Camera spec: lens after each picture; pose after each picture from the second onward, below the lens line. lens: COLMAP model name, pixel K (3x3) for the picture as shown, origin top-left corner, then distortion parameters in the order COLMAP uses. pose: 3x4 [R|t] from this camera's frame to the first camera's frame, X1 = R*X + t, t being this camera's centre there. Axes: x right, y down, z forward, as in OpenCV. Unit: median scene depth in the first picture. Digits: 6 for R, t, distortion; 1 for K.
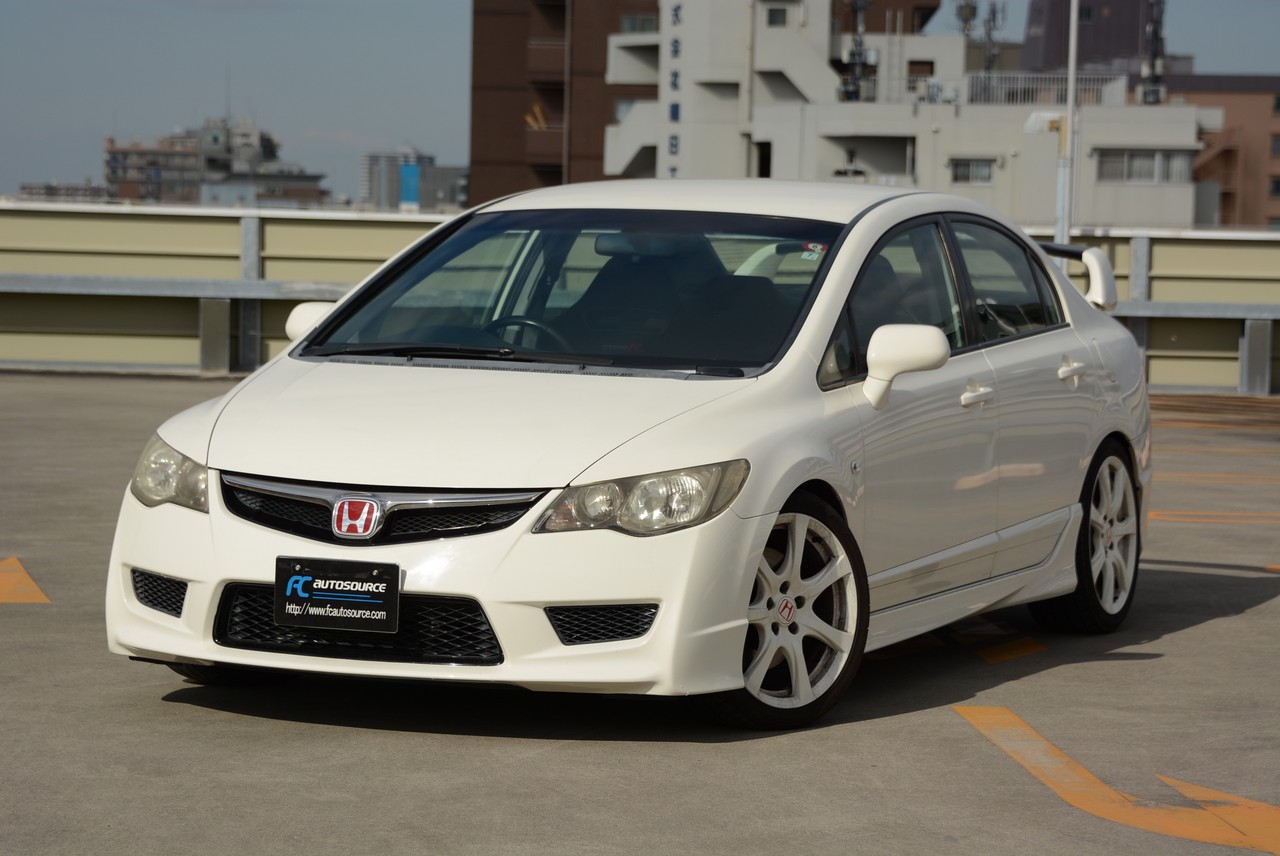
lens RADIAL K [[4033.3, 0, 640.0], [0, 4033.3, 428.0], [0, 0, 1]] dist [0.484837, -0.025577]
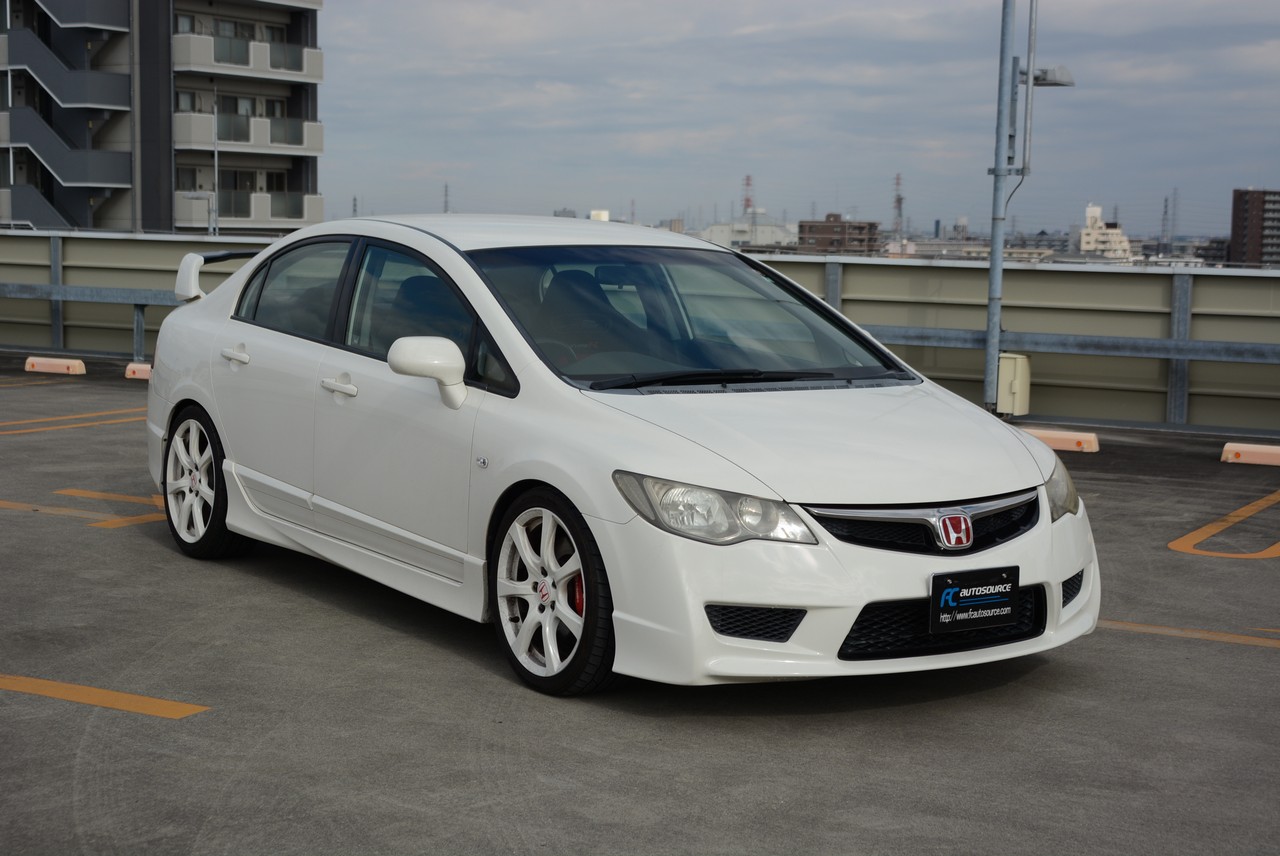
lens RADIAL K [[2046.5, 0, 640.0], [0, 2046.5, 428.0], [0, 0, 1]] dist [-0.013196, -0.099696]
pose [[0.555796, -0.098626, 0.825448, -0.588964], [0.041458, 0.994990, 0.090968, -0.062922], [-0.830284, -0.016339, 0.557101, 0.733123]]
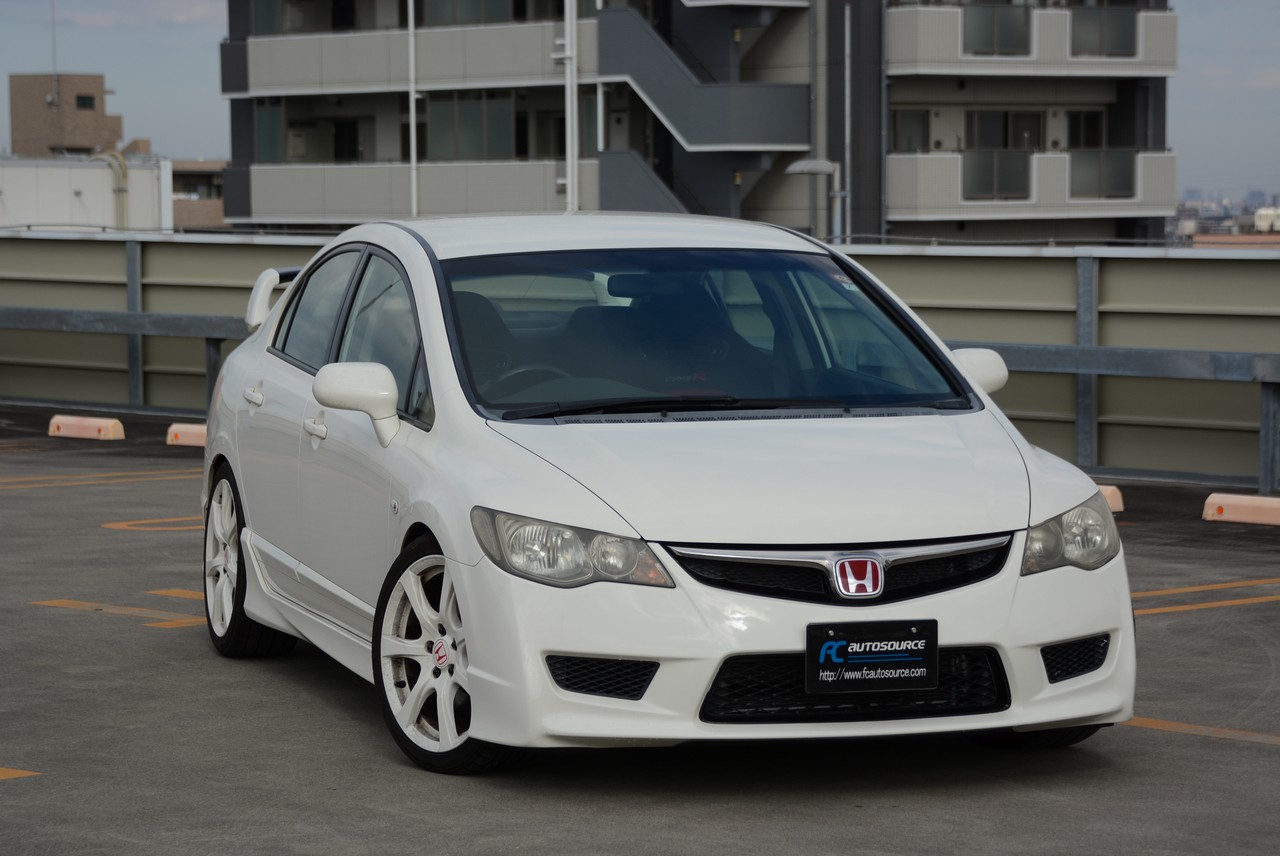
lens RADIAL K [[4033.3, 0, 640.0], [0, 4033.3, 428.0], [0, 0, 1]] dist [0.484837, -0.025577]
pose [[0.779317, -0.069440, 0.622771, -0.705894], [0.064585, 0.997449, 0.030398, -0.046250], [-0.623293, 0.016532, 0.781814, 0.258924]]
